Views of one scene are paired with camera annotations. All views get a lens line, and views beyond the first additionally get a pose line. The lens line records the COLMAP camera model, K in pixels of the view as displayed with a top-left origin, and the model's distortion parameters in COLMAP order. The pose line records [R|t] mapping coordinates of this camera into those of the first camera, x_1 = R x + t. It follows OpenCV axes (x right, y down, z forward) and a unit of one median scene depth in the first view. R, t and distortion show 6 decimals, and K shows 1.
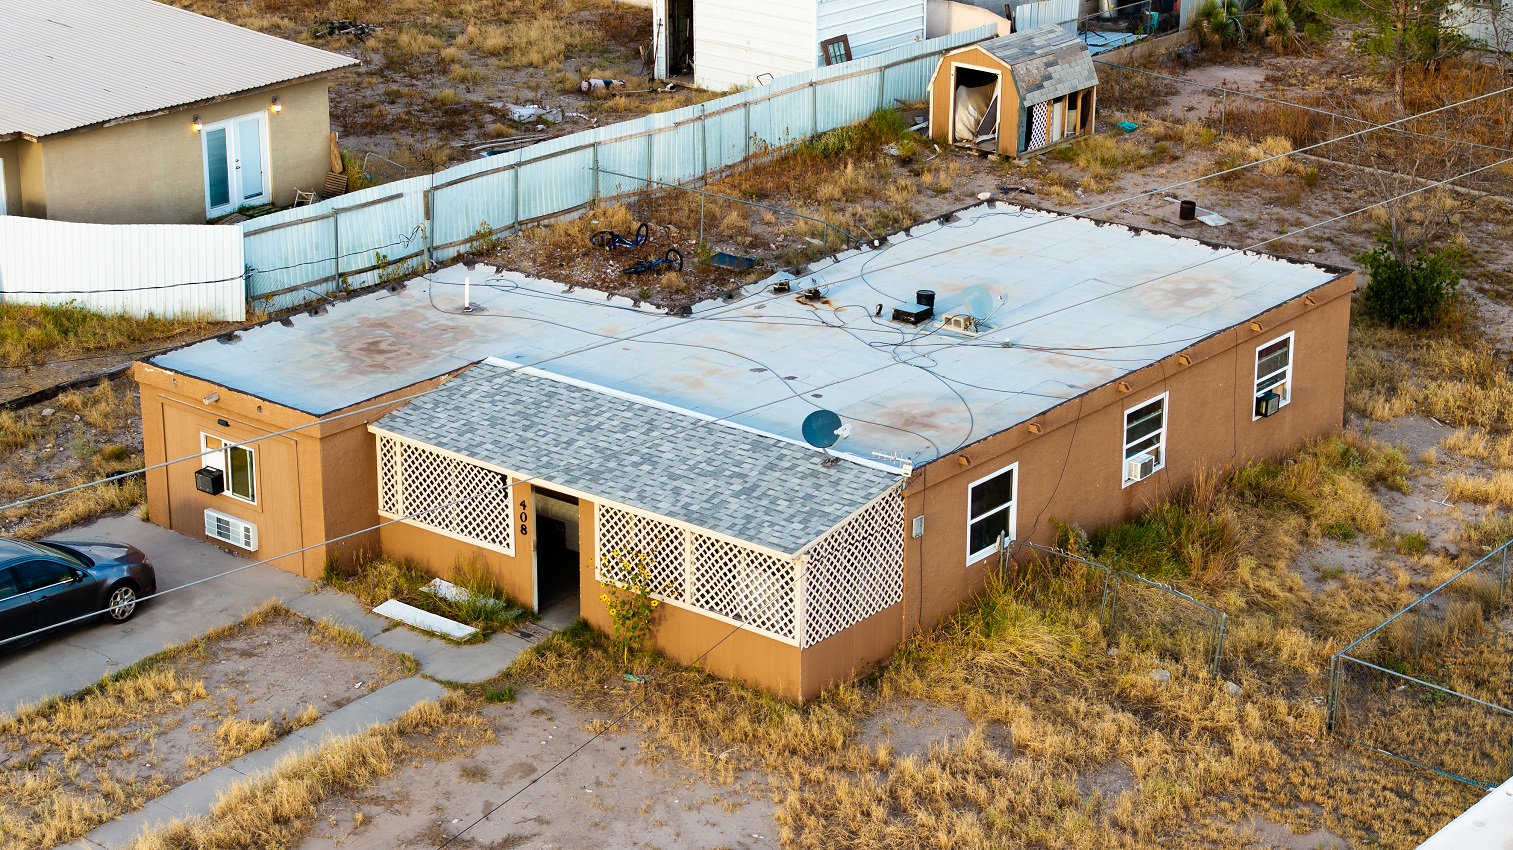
lens RADIAL K [[3043.6, 0, 748.6], [0, 3043.6, 420.0], [0, 0, 1]] dist [-0.191583, 1.401149]
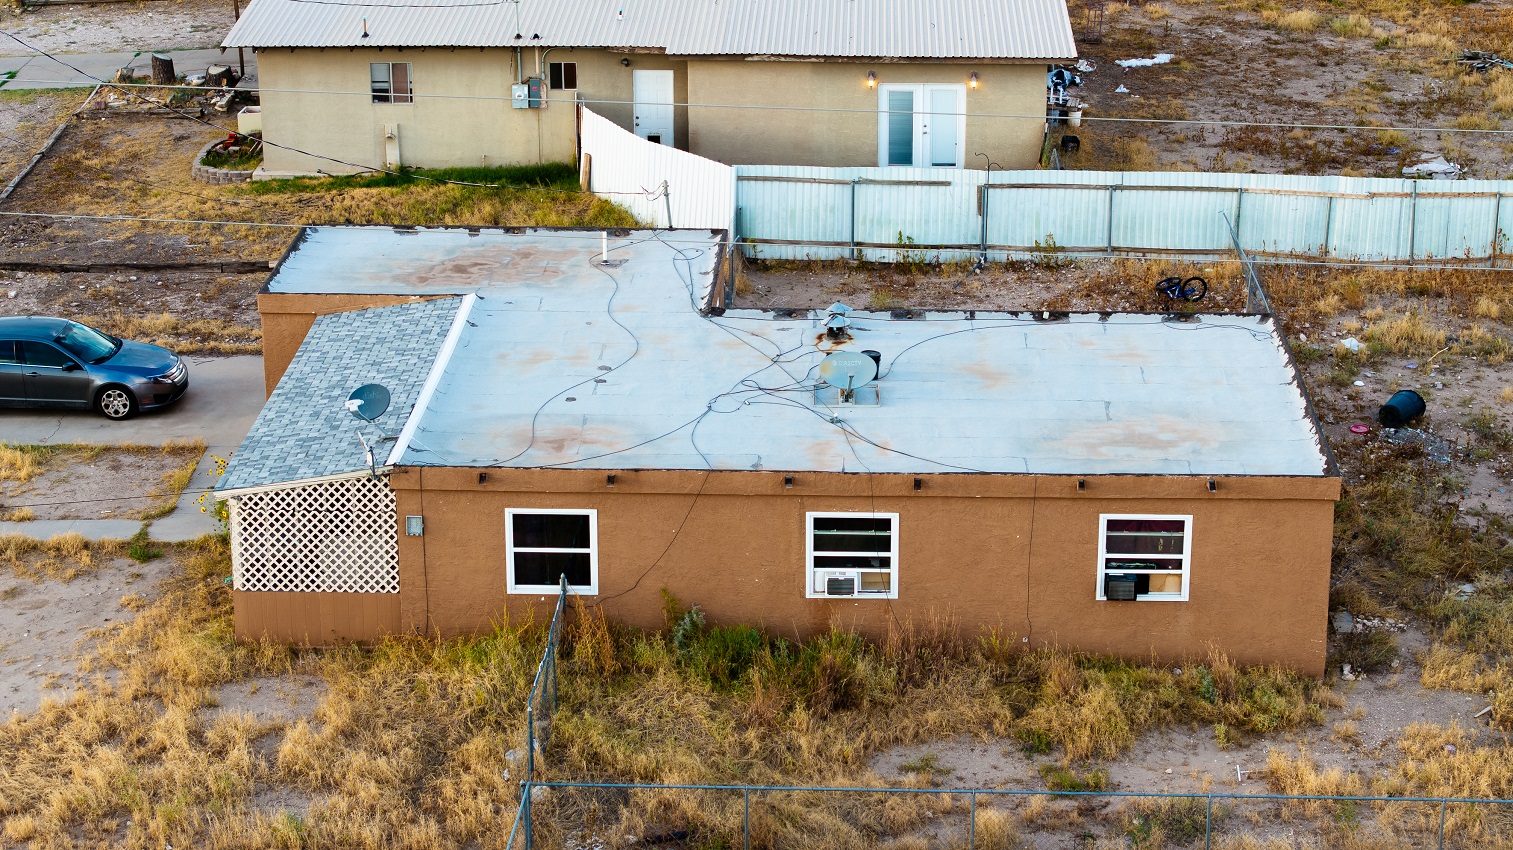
lens RADIAL K [[3043.6, 0, 748.6], [0, 3043.6, 420.0], [0, 0, 1]] dist [-0.191583, 1.401149]
pose [[0.593801, 0.261748, -0.760847, 0.778485], [-0.259928, 0.957309, 0.126476, -0.135992], [0.761471, 0.122664, 0.636487, 0.410188]]
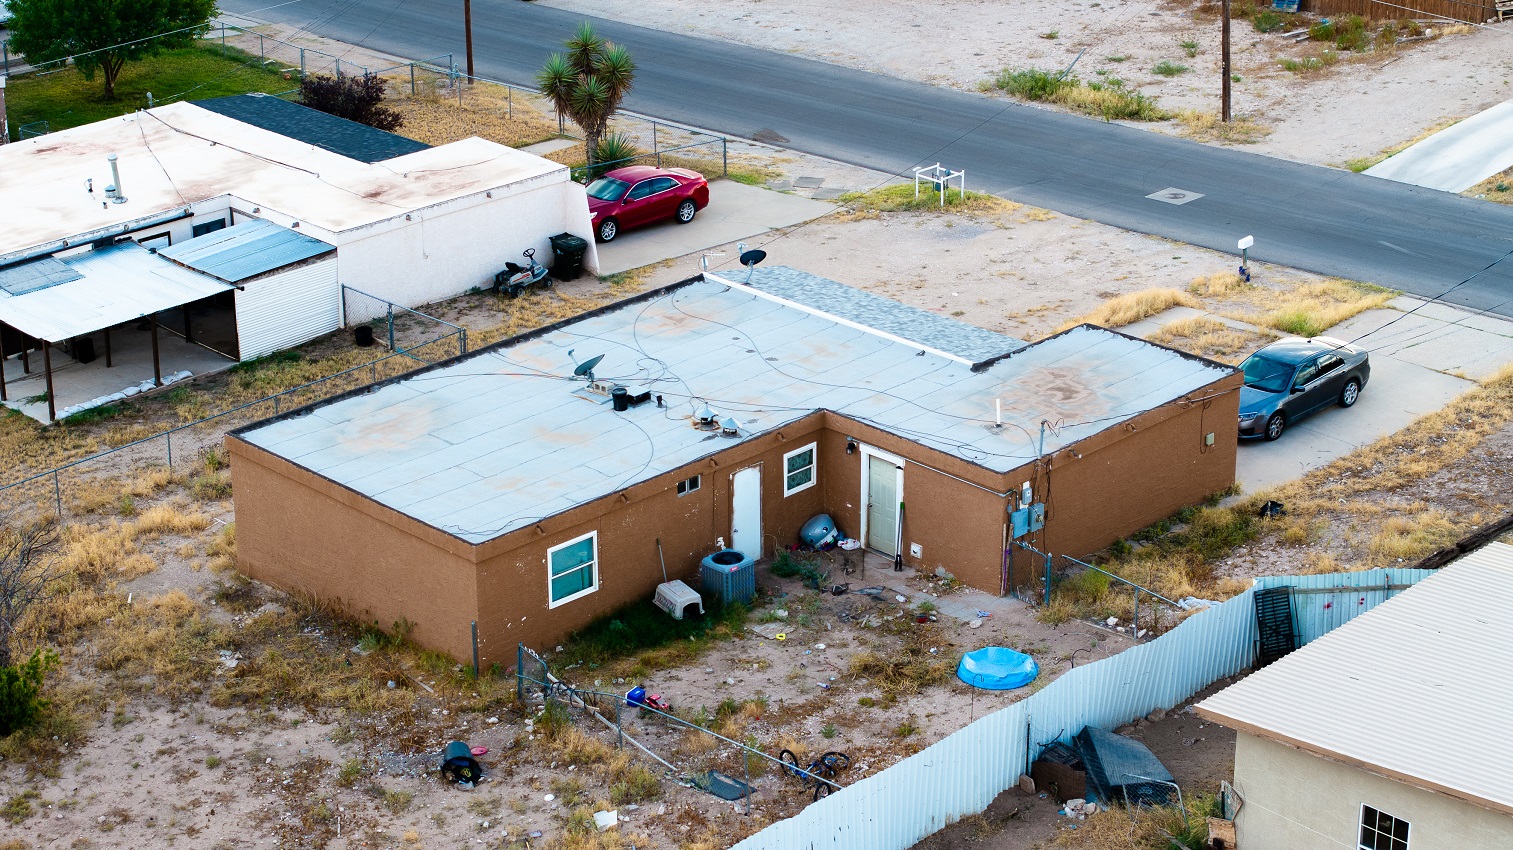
lens RADIAL K [[3043.6, 0, 748.6], [0, 3043.6, 420.0], [0, 0, 1]] dist [-0.191583, 1.401149]
pose [[-0.994208, -0.032317, 0.102504, -0.124225], [0.043306, 0.752423, 0.657255, -0.874406], [-0.098367, 0.657887, -0.746665, 2.010573]]
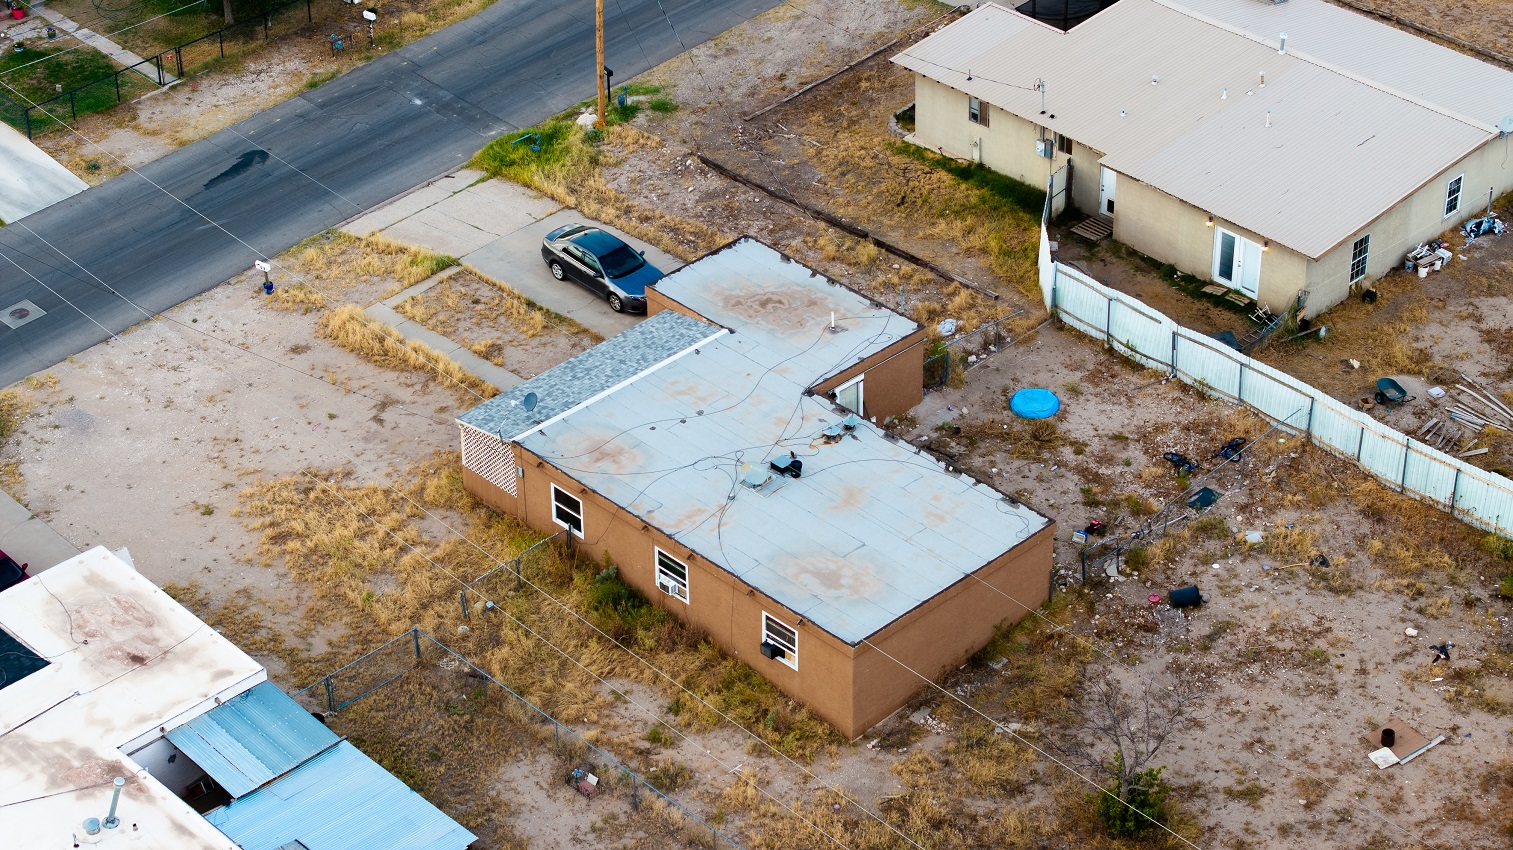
lens RADIAL K [[3043.6, 0, 748.6], [0, 3043.6, 420.0], [0, 0, 1]] dist [-0.191583, 1.401149]
pose [[-0.118948, 0.549118, -0.827237, 1.474079], [-0.312007, 0.770276, 0.556171, -1.011337], [0.942604, 0.324259, 0.079706, 0.881165]]
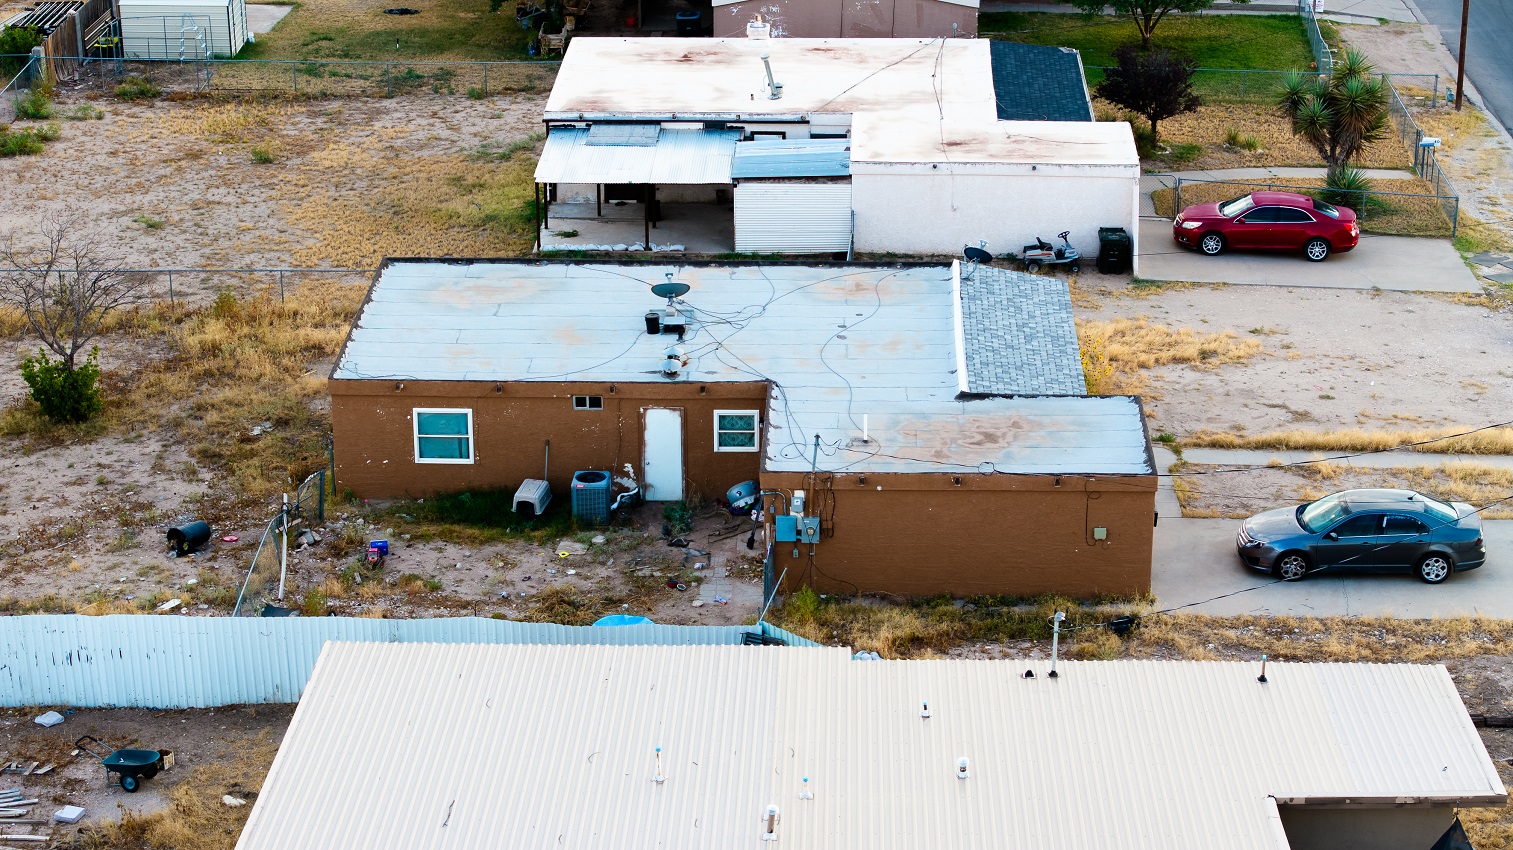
lens RADIAL K [[3043.6, 0, 748.6], [0, 3043.6, 420.0], [0, 0, 1]] dist [-0.191583, 1.401149]
pose [[-0.600559, -0.296527, 0.742564, -0.995575], [0.267675, 0.800547, 0.536167, -0.729112], [-0.753445, 0.520766, -0.401402, 1.593156]]
